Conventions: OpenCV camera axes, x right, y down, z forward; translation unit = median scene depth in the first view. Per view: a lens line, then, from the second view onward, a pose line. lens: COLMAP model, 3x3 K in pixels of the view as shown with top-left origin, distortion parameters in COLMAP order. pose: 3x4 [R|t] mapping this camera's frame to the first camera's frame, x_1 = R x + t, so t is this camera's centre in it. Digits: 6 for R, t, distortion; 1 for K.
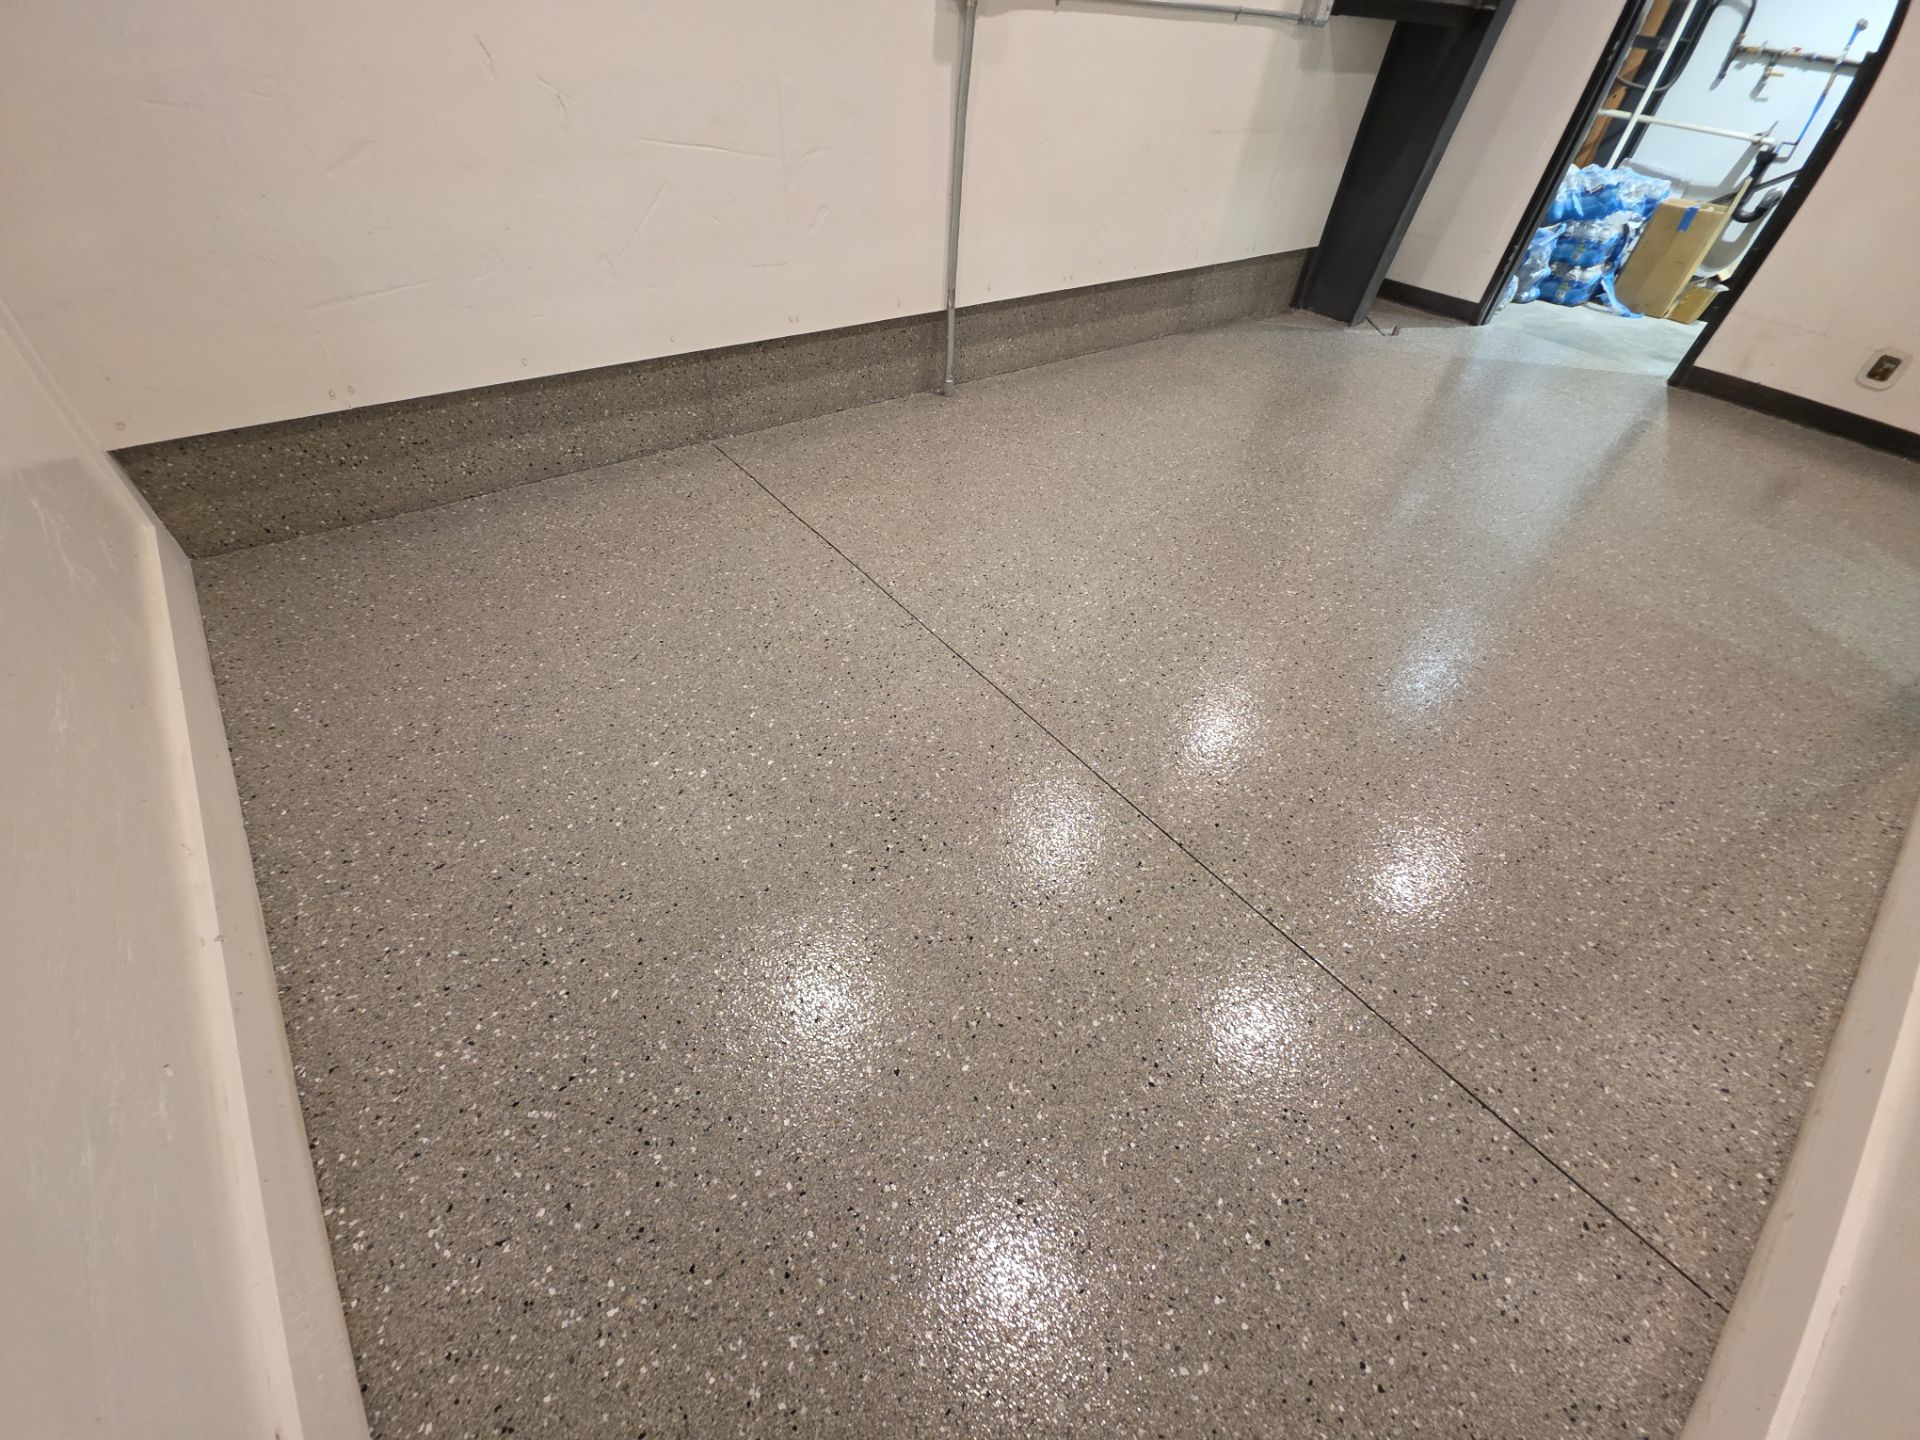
lens RADIAL K [[761.8, 0, 951.6], [0, 761.8, 717.4], [0, 0, 1]] dist [0.013112, -0.008154]
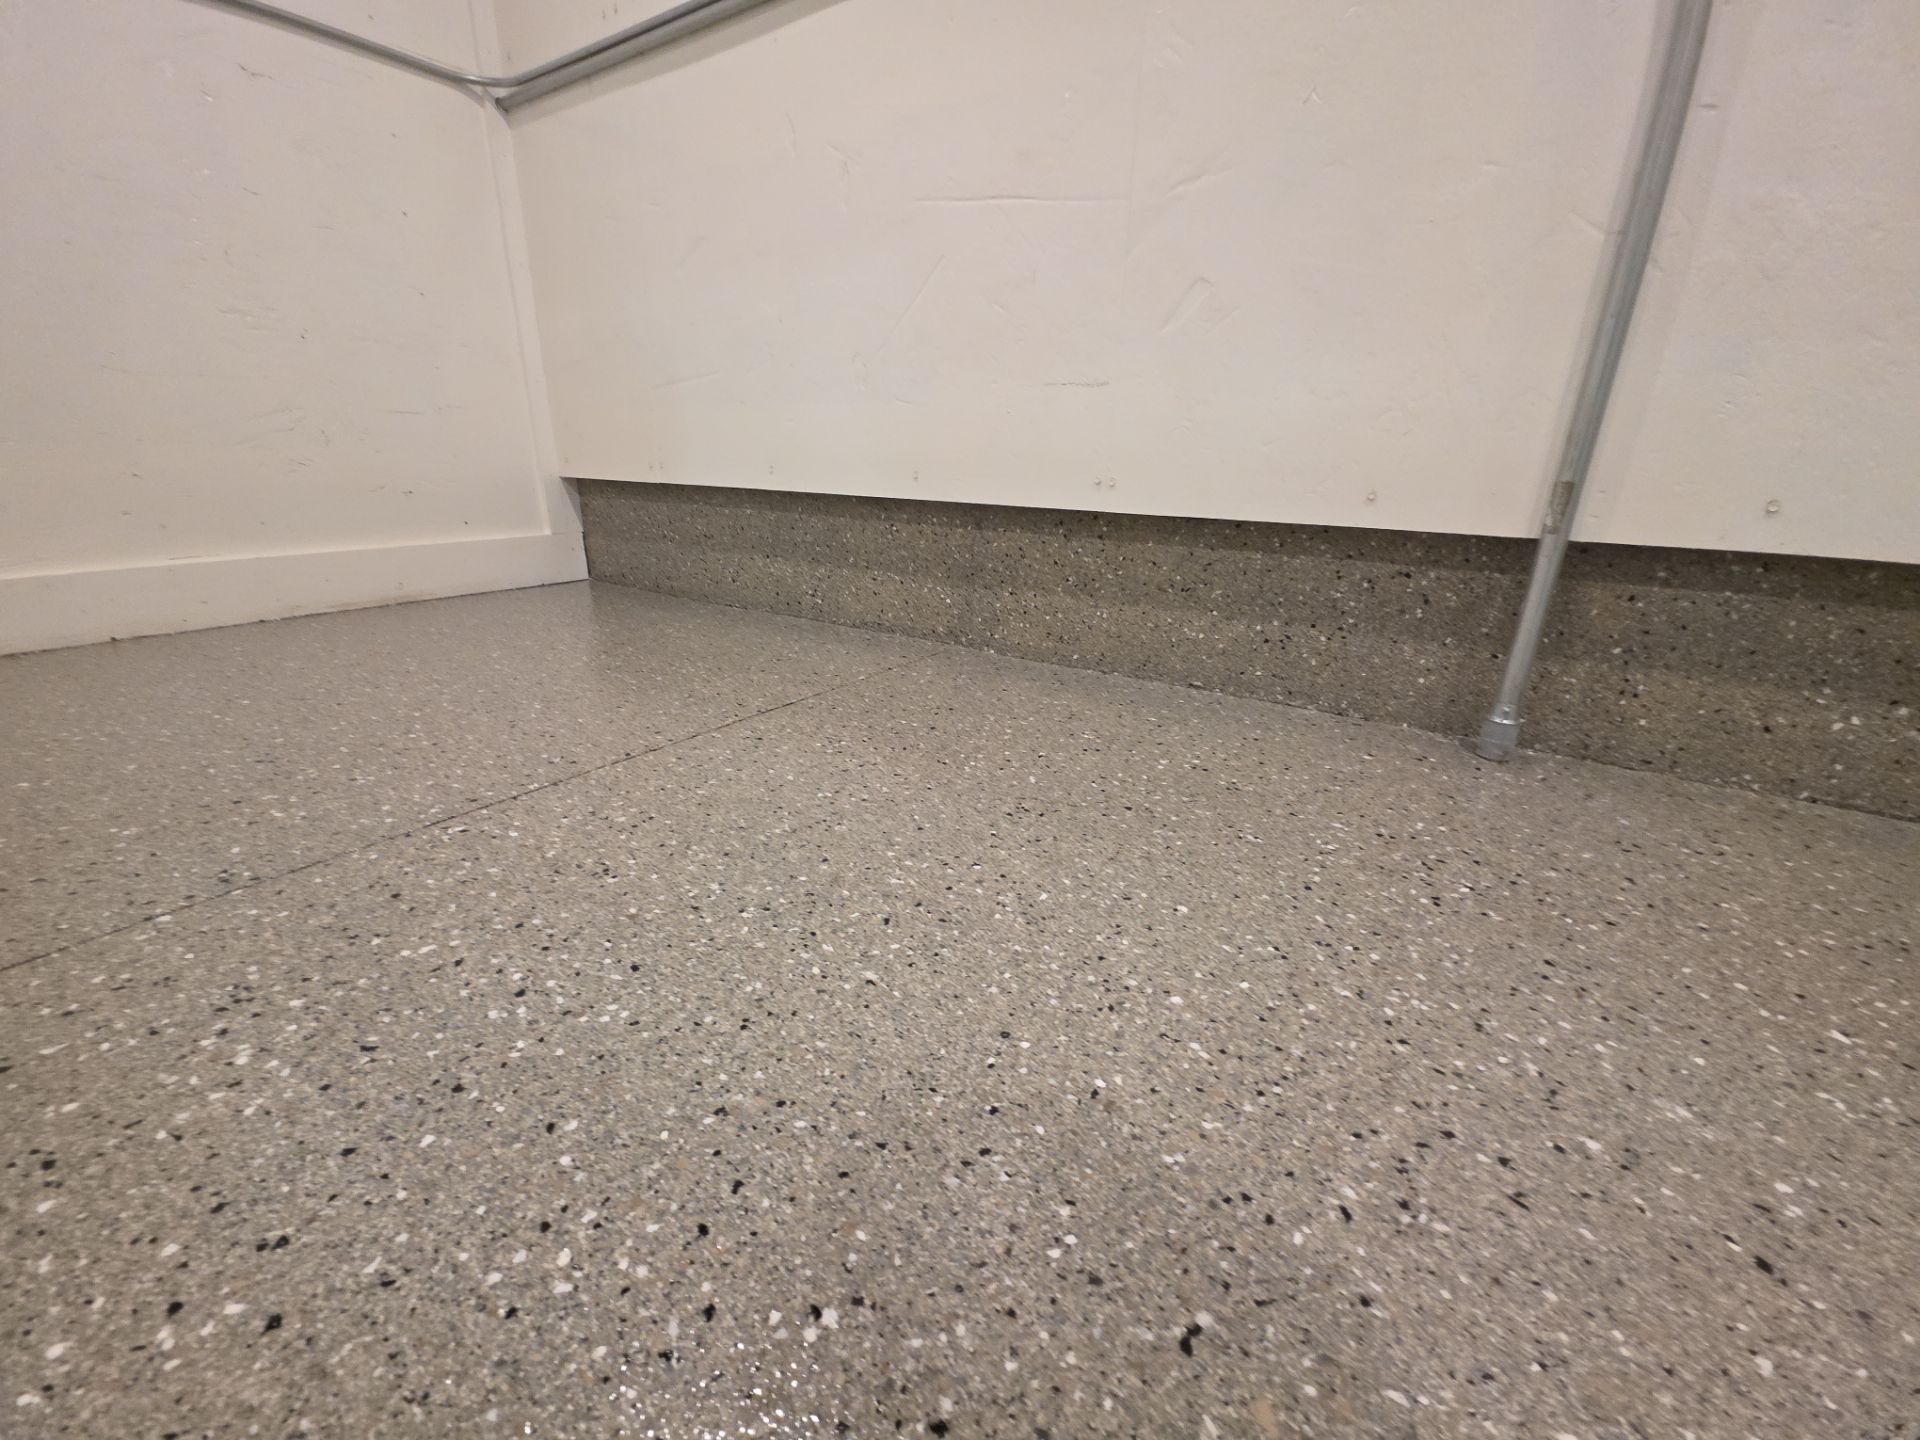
lens RADIAL K [[761.8, 0, 959.3], [0, 761.8, 715.6], [0, 0, 1]] dist [0.013112, -0.008154]
pose [[0.302213, 0.254443, -0.918655, 0.286229], [-0.657540, 0.753381, -0.007647, -0.313099], [0.690151, 0.606363, 0.394987, 0.783198]]
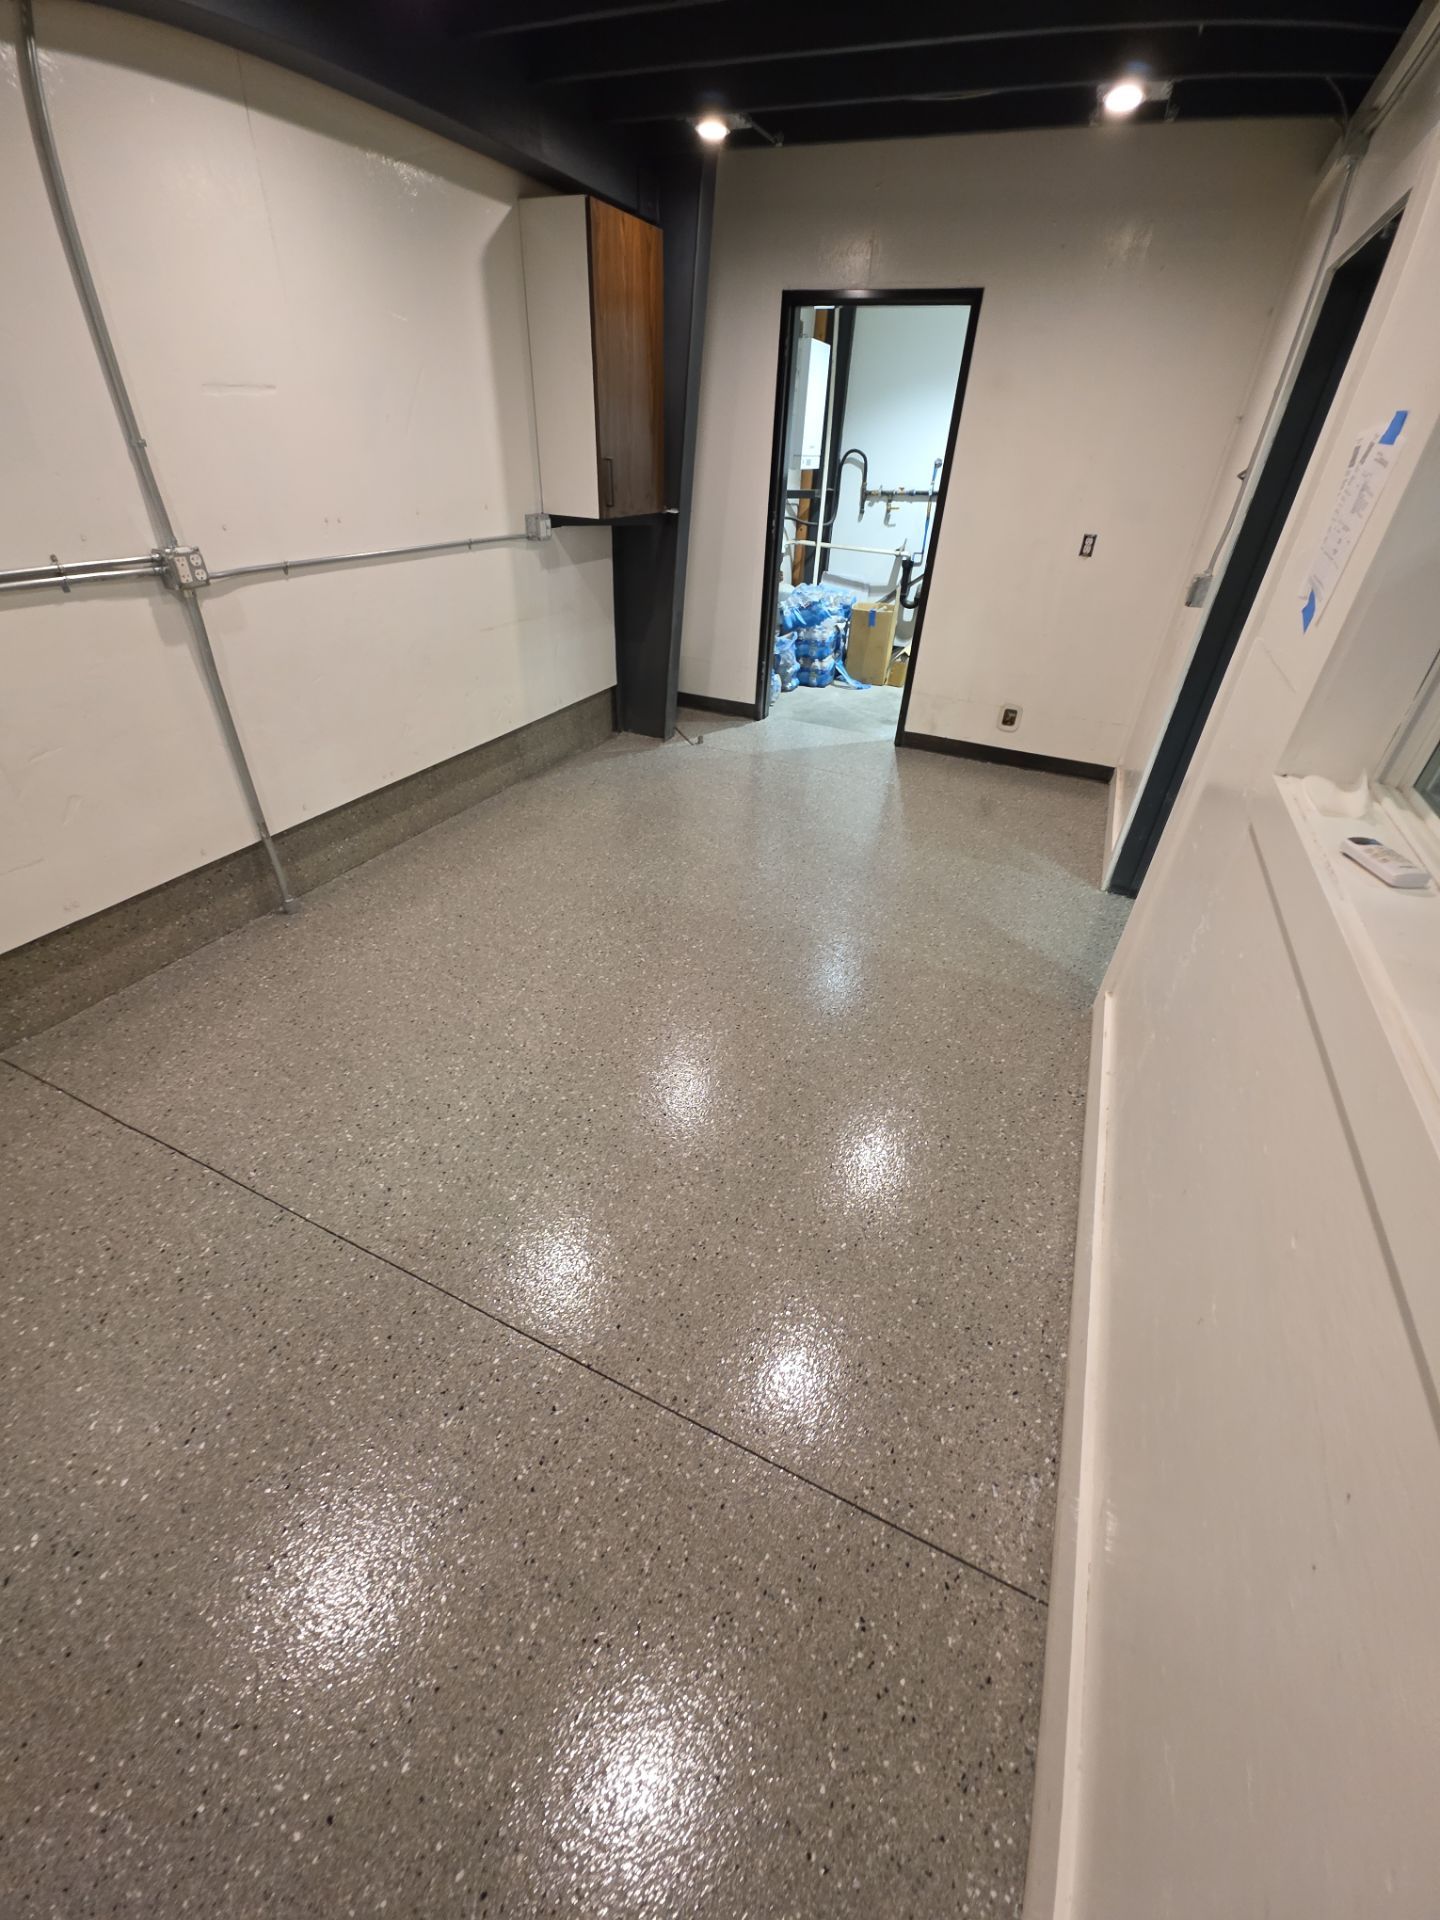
lens RADIAL K [[761.8, 0, 724.7], [0, 761.8, 953.2], [0, 0, 1]] dist [0.013112, -0.008154]
pose [[0.889718, -0.278489, 0.361725, 0.139274], [0.325505, 0.942564, -0.074957, -0.136404], [-0.320074, 0.184434, 0.929267, -0.096433]]
